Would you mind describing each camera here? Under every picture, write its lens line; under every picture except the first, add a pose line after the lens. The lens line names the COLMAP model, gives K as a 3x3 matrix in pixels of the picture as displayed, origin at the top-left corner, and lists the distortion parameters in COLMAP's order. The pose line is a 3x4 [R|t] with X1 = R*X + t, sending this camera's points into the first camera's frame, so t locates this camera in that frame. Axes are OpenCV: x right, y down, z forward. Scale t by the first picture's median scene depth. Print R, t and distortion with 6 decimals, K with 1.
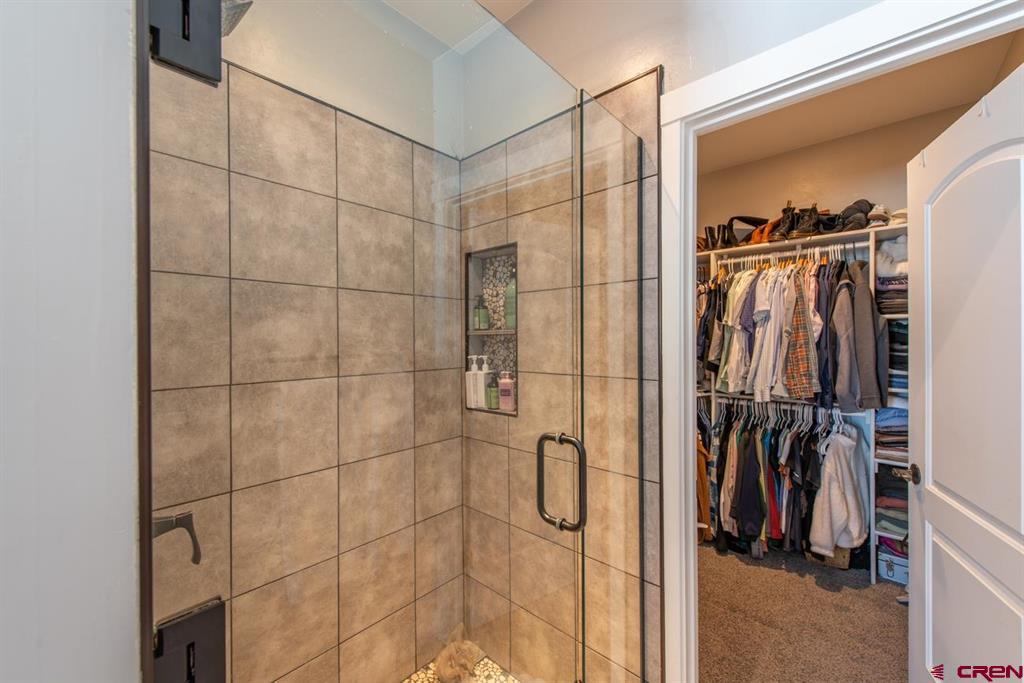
lens RADIAL K [[399.0, 0, 511.8], [0, 399.0, 341.5], [0, 0, 1]] dist [0.012740, -0.002986]
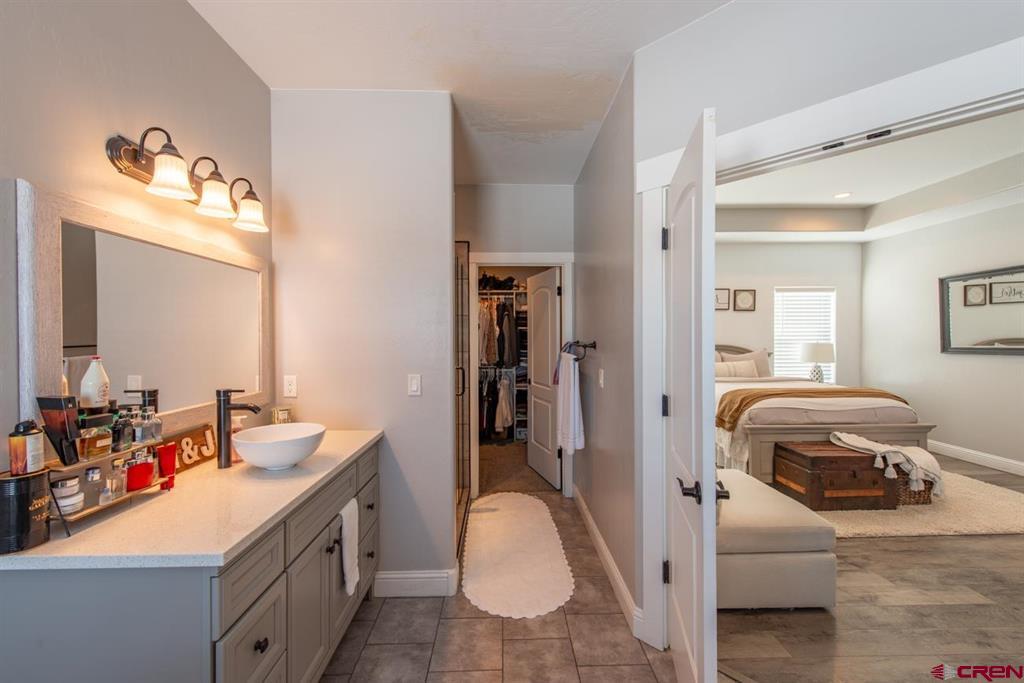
lens RADIAL K [[399.0, 0, 510.9], [0, 399.0, 341.7], [0, 0, 1]] dist [0.012740, -0.002986]
pose [[0.723146, -0.005626, 0.690672, -0.695212], [0.003376, 0.999984, 0.004611, 0.007855], [-0.690687, -0.001002, 0.723153, -0.638550]]
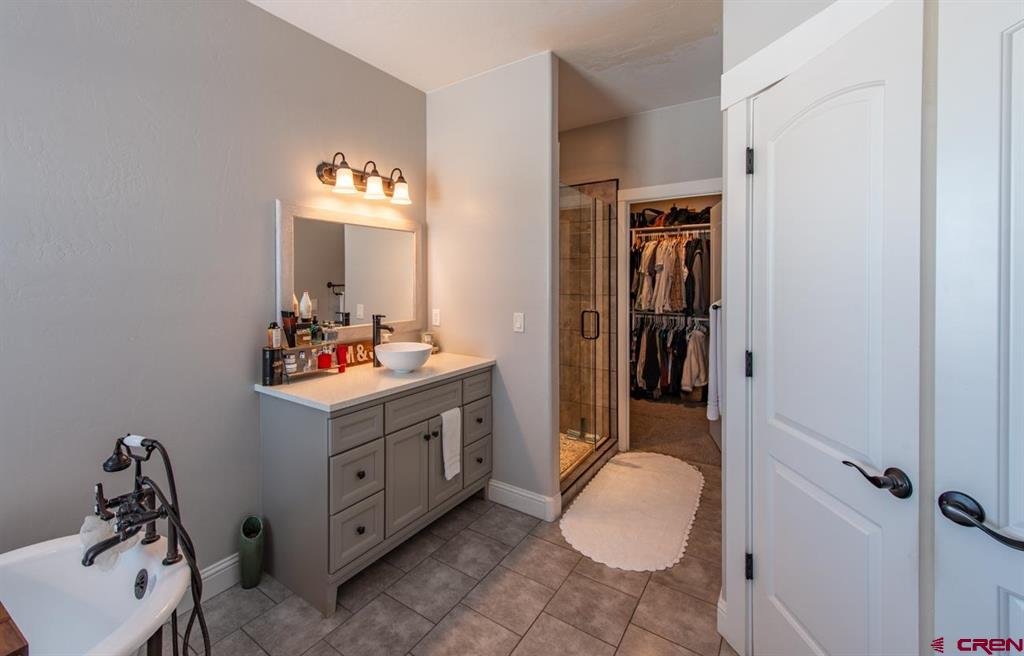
lens RADIAL K [[430.9, 0, 466.2], [0, 430.9, 286.1], [0, 0, 1]] dist [0.014064, -0.000387]
pose [[0.994440, 0.001281, 0.105302, -0.479544], [-0.002082, 0.999970, 0.007495, 0.008797], [-0.105289, -0.007673, 0.994412, -0.905580]]
